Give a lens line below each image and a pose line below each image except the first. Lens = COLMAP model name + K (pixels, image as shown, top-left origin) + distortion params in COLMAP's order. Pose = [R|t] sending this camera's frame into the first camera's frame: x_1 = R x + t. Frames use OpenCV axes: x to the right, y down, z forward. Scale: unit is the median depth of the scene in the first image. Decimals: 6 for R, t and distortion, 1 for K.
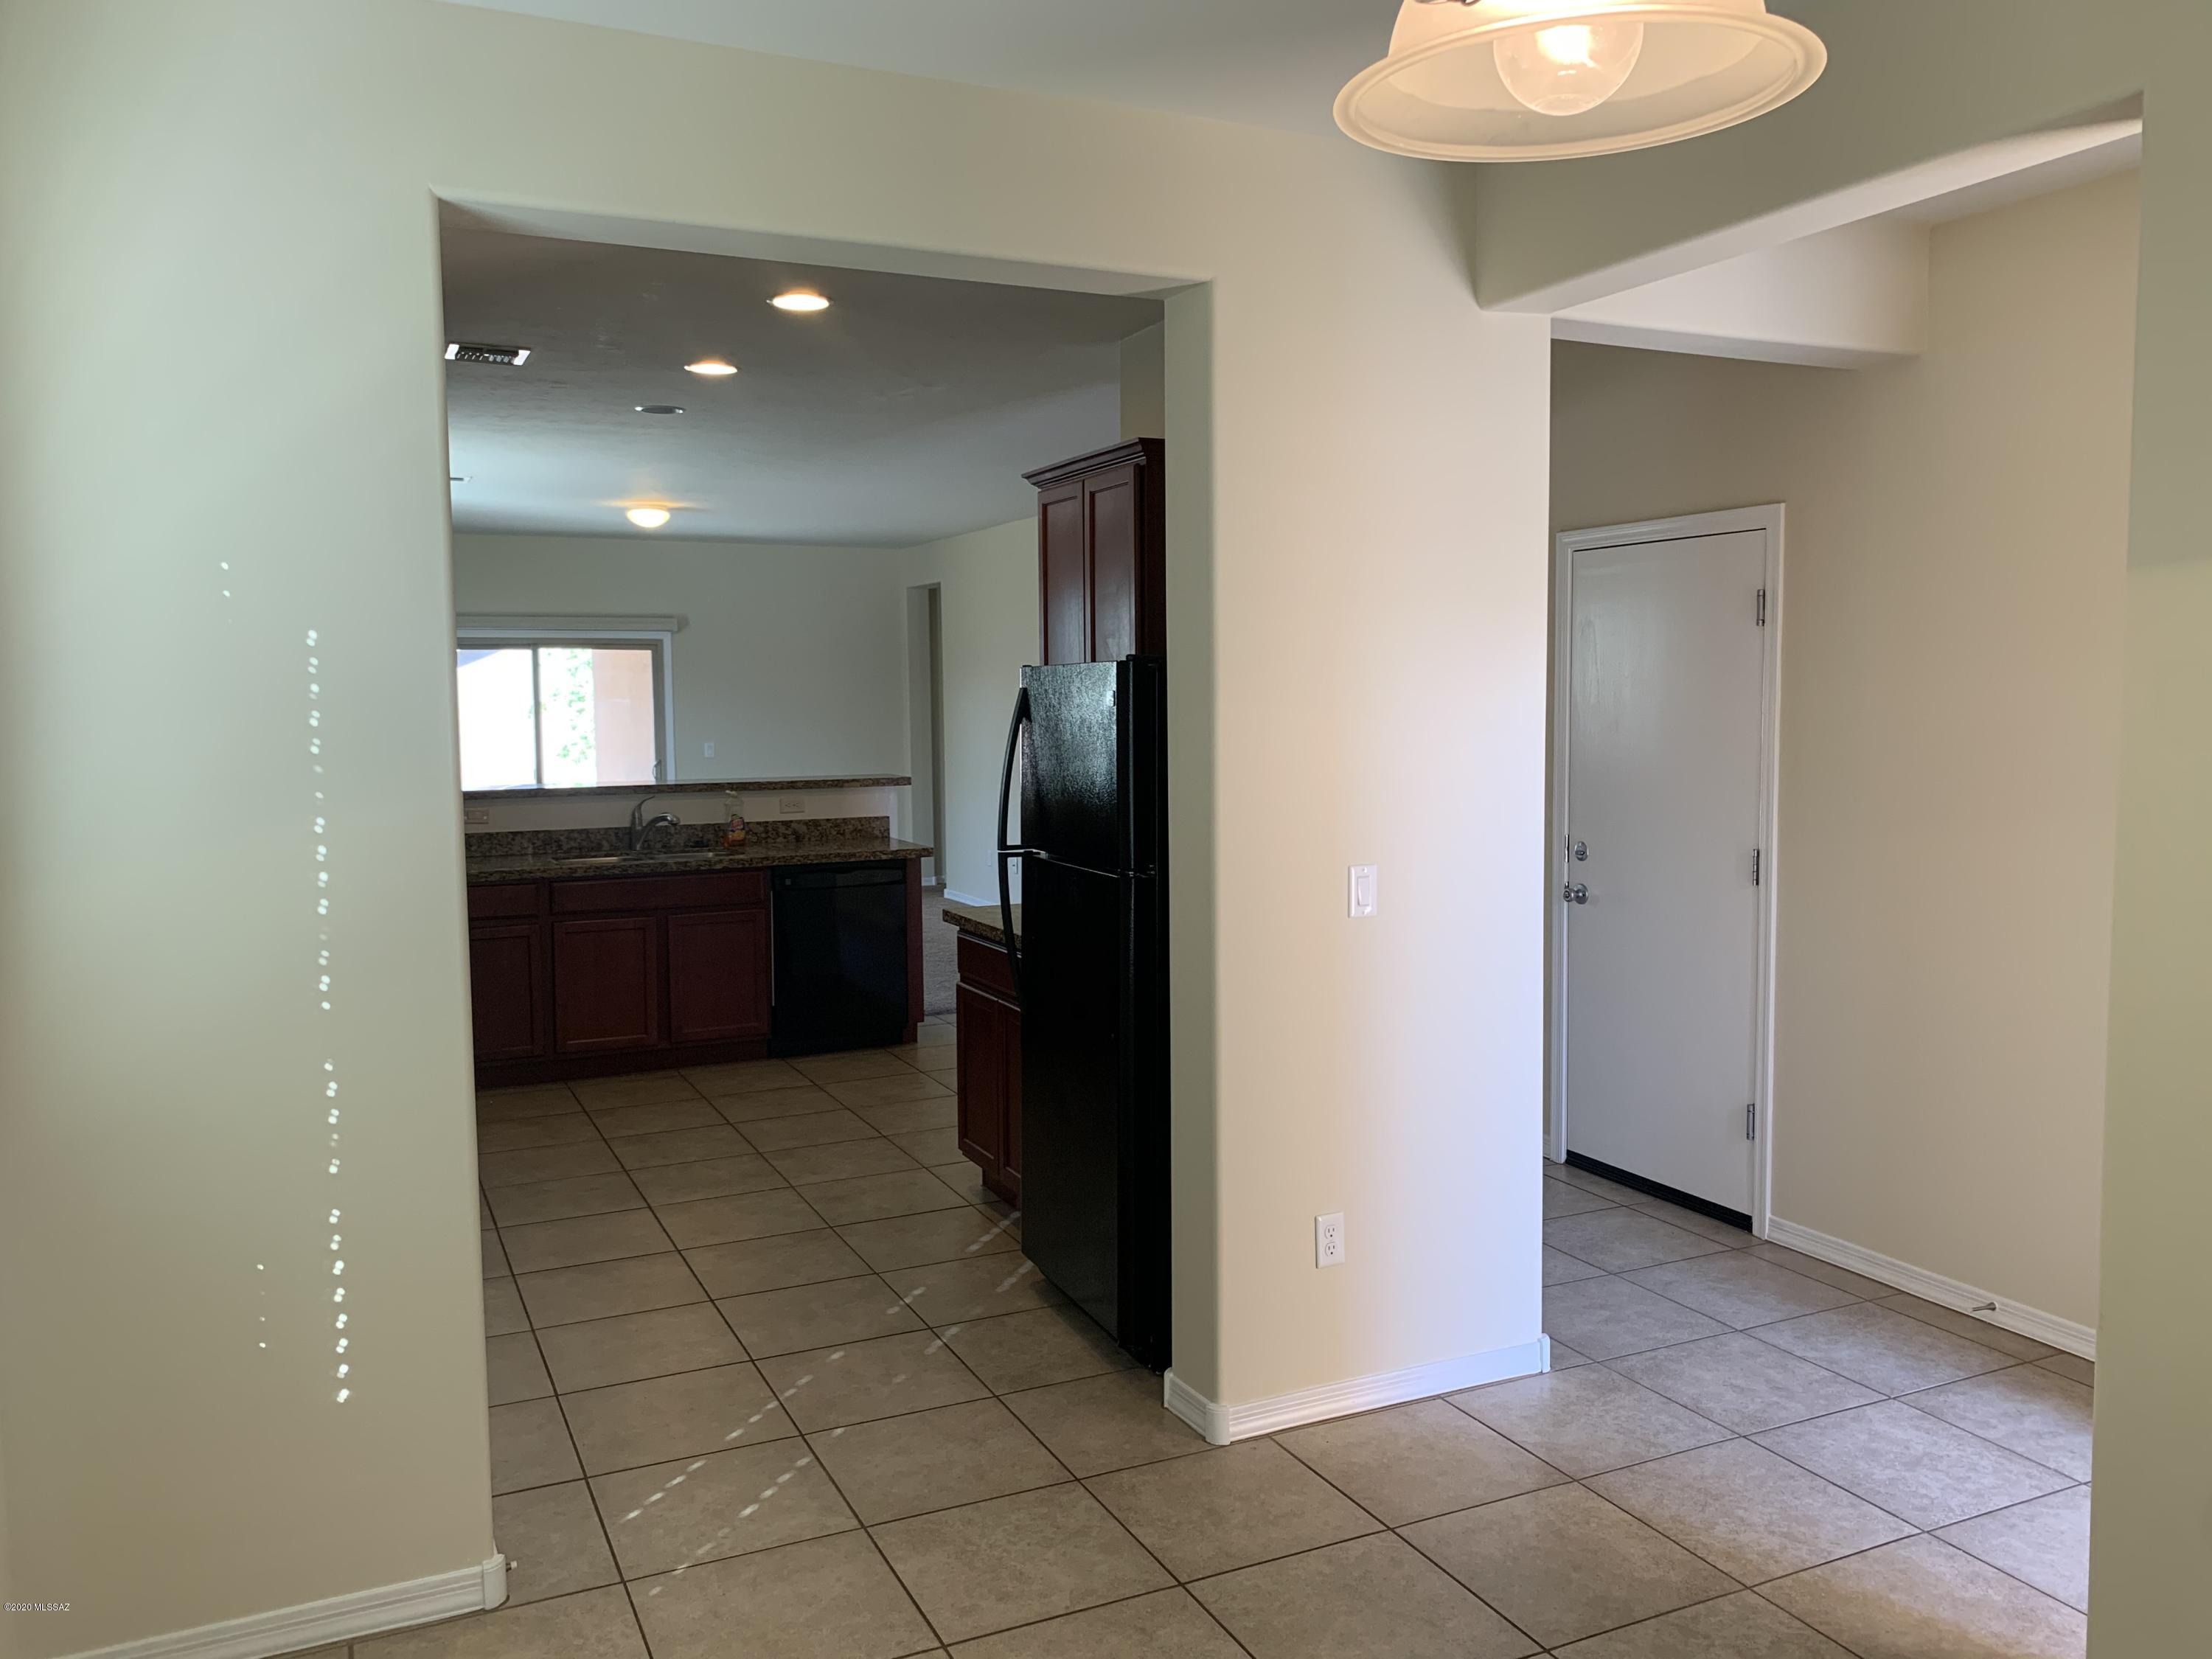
lens RADIAL K [[1668.2, 0, 1108.1], [0, 1668.2, 824.0], [0, 0, 1]] dist [0.004726, 0.000594]
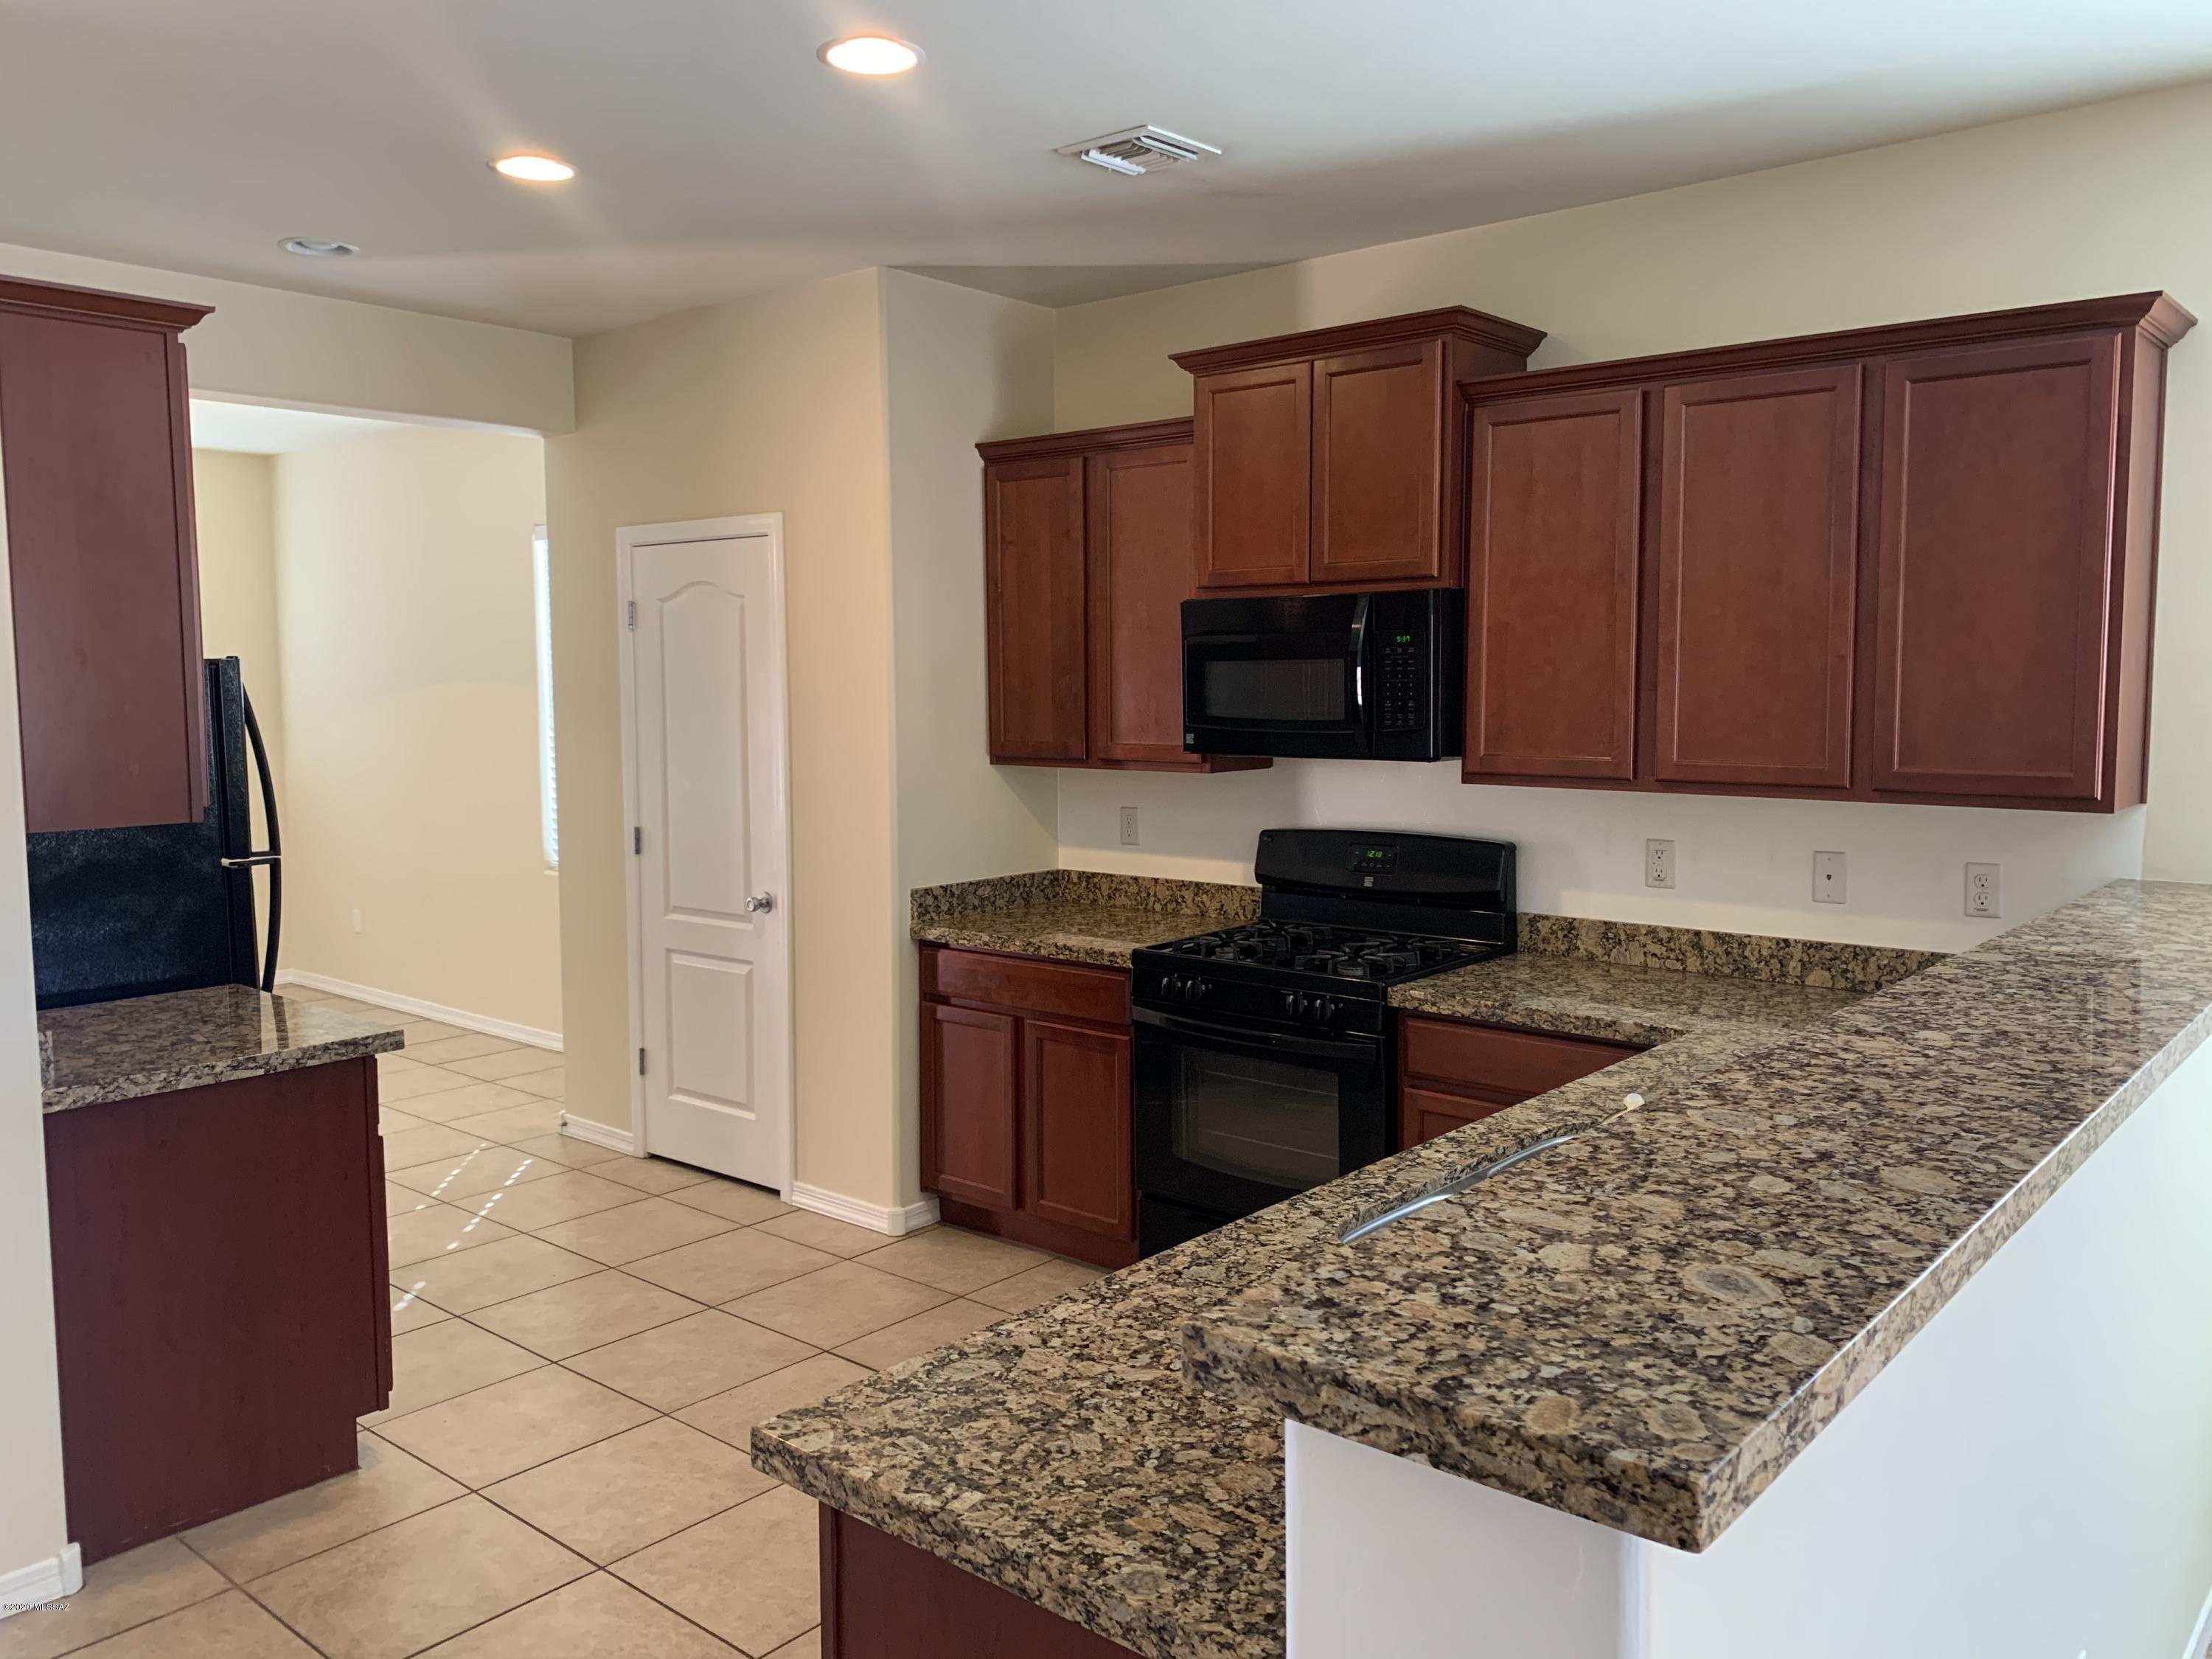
lens RADIAL K [[1668.2, 0, 1104.2], [0, 1668.2, 814.0], [0, 0, 1]] dist [0.004726, 0.000594]
pose [[-0.913145, 0.044600, -0.405188, -0.062229], [-0.022817, 0.986846, 0.160046, -0.093623], [0.406996, 0.155390, -0.900115, 1.146026]]
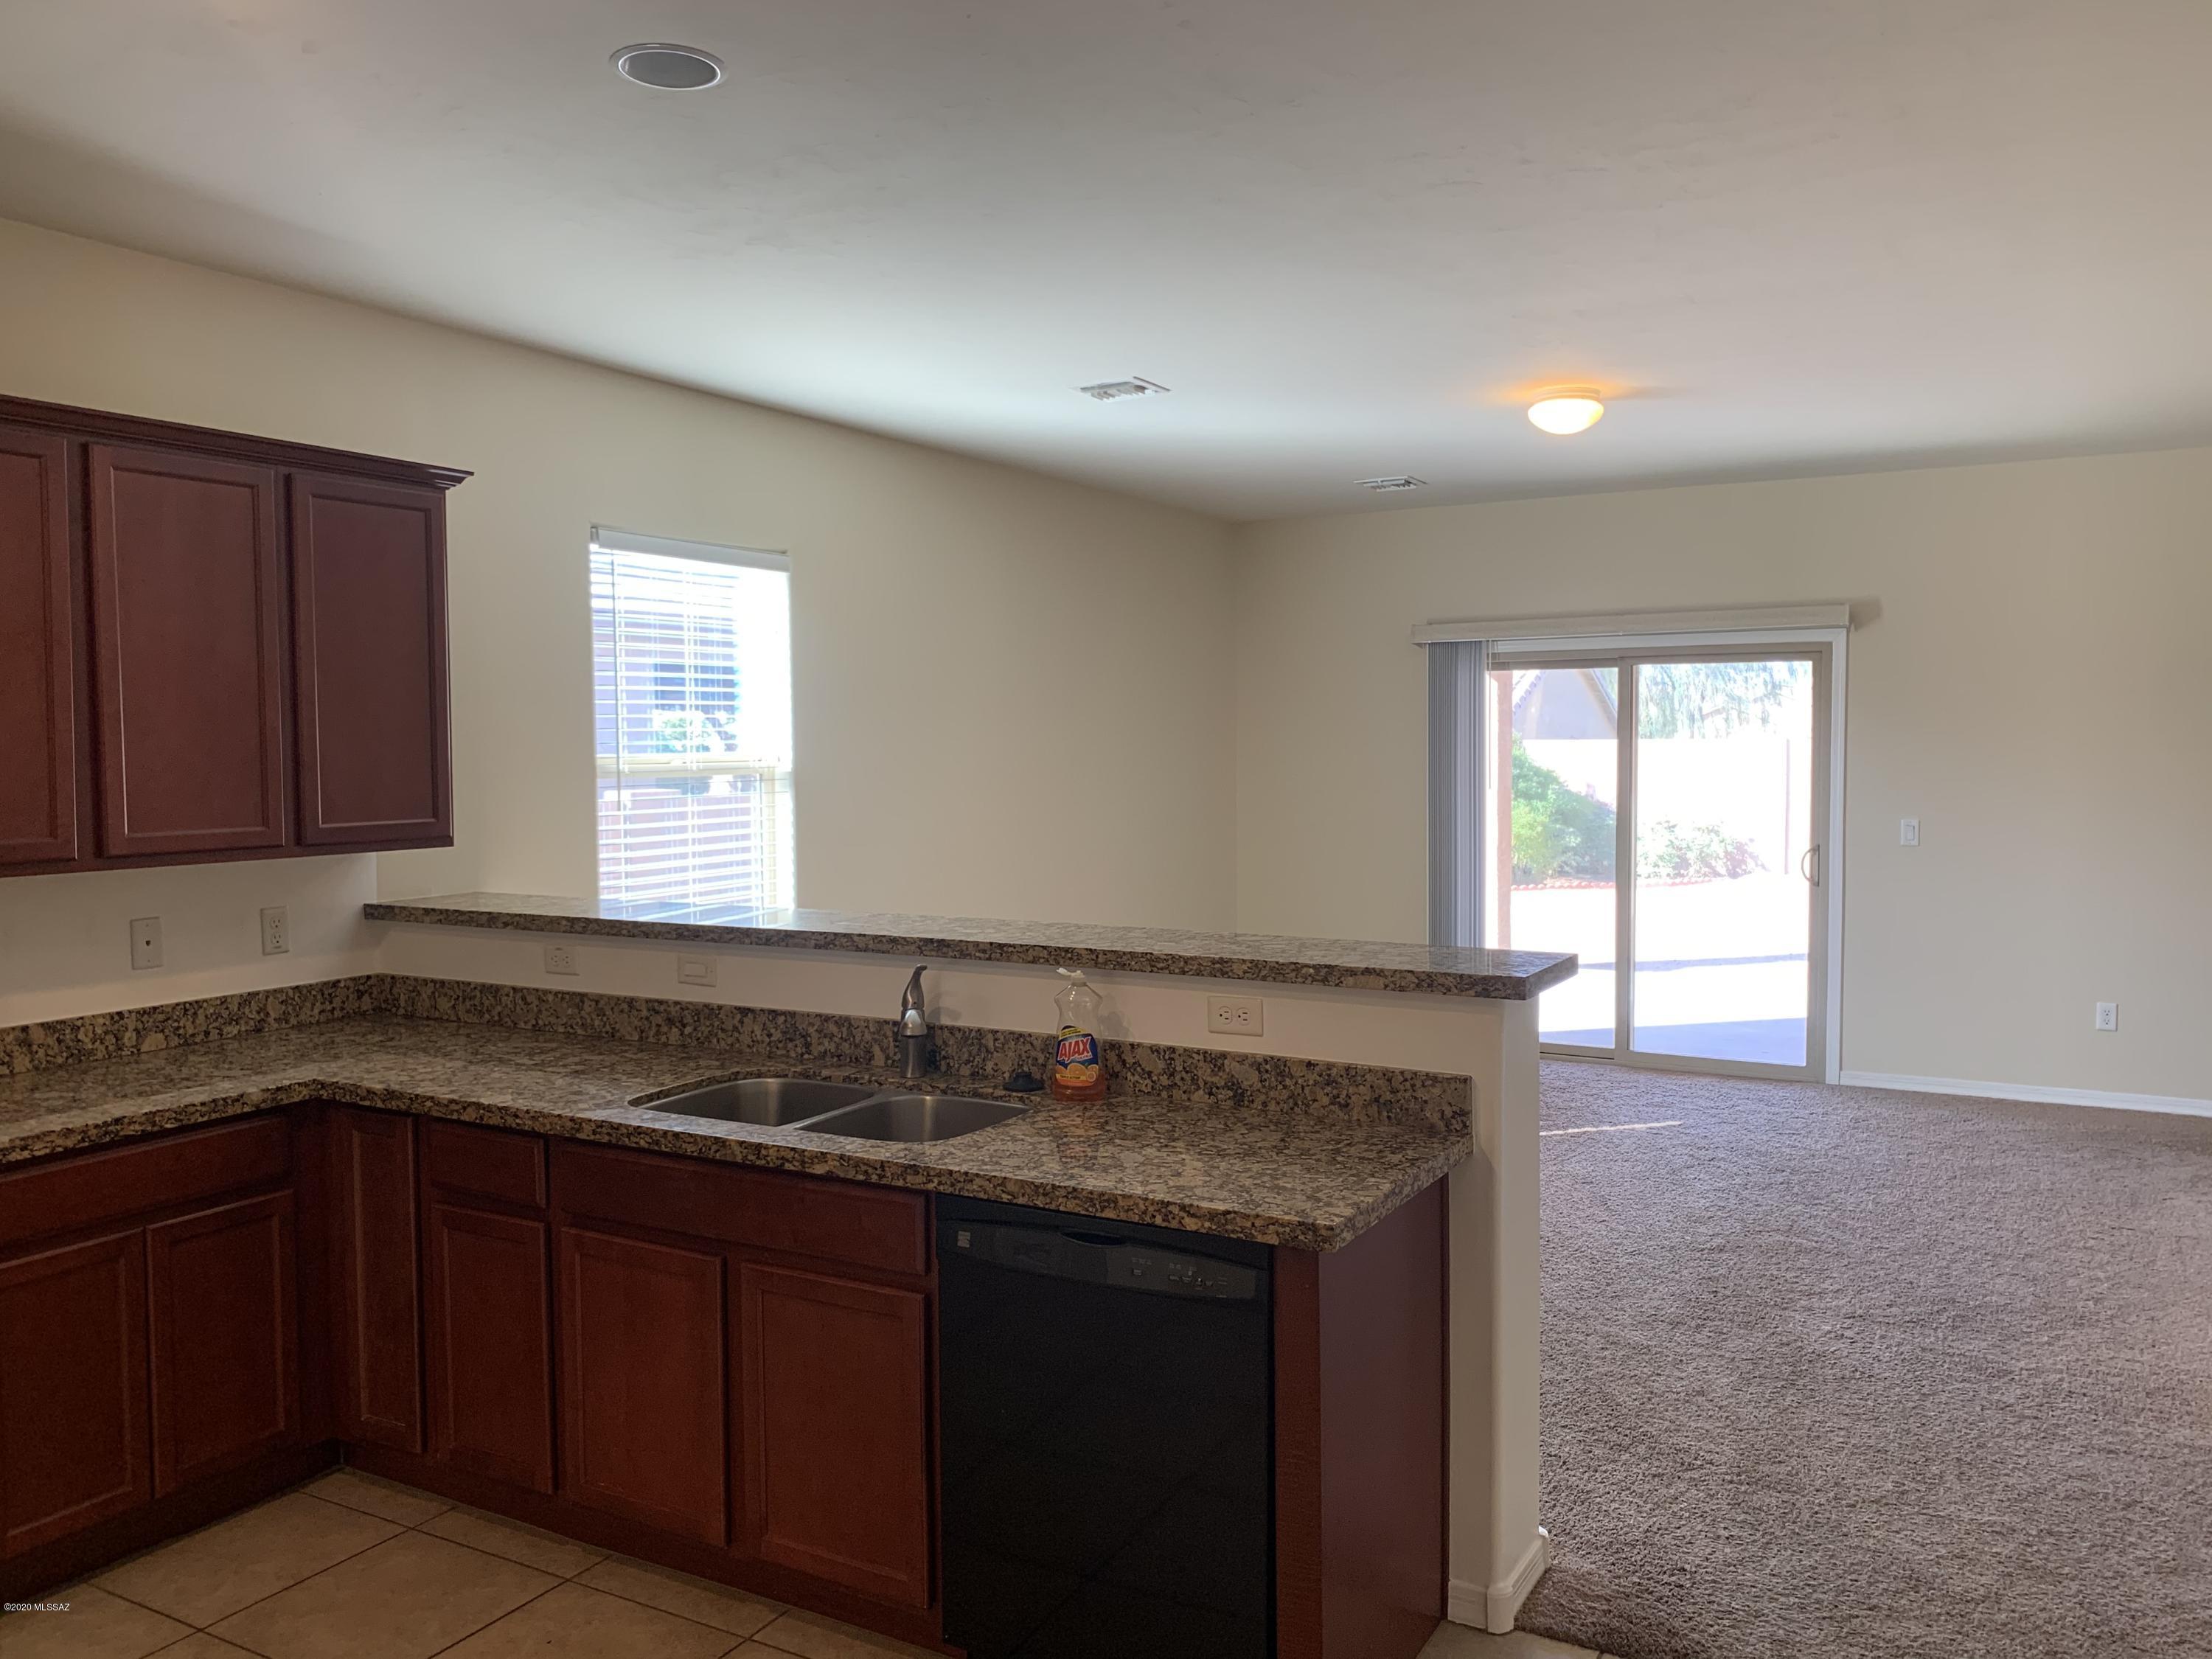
lens RADIAL K [[1668.2, 0, 1105.2], [0, 1668.2, 834.3], [0, 0, 1]] dist [0.004726, 0.000594]
pose [[0.574156, 0.046600, -0.817418, 0.121679], [-0.059230, 0.998127, 0.015298, -0.059562], [0.816600, 0.039632, 0.575841, 0.740496]]
